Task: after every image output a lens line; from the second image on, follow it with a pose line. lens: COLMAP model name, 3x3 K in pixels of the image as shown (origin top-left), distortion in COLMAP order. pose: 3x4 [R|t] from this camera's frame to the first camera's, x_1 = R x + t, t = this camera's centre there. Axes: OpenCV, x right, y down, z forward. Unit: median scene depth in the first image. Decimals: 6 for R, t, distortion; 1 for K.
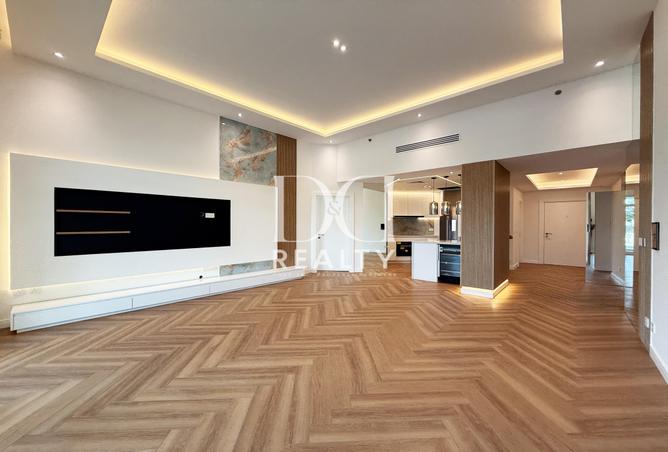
lens RADIAL K [[266.7, 0, 334.0], [0, 266.7, 226.0], [0, 0, 1]] dist [-0.000998, -0.000045]
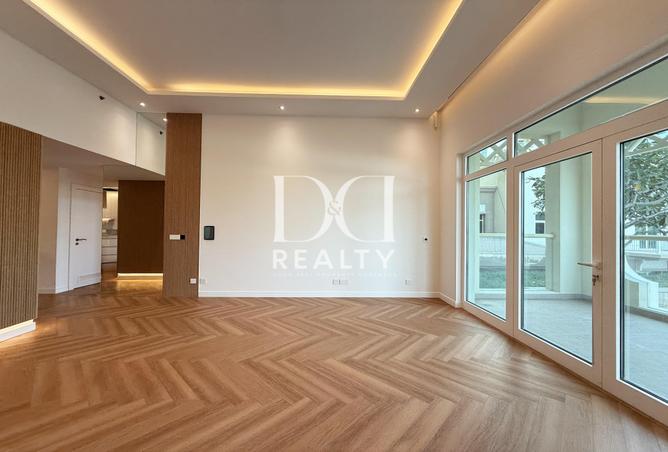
lens RADIAL K [[266.7, 0, 334.0], [0, 266.7, 226.0], [0, 0, 1]] dist [-0.000998, -0.000045]
pose [[-0.695373, -0.002048, 0.718646, -0.792353], [-0.008062, 0.999955, -0.004951, -0.008513], [-0.718603, -0.009237, -0.695359, 1.600145]]
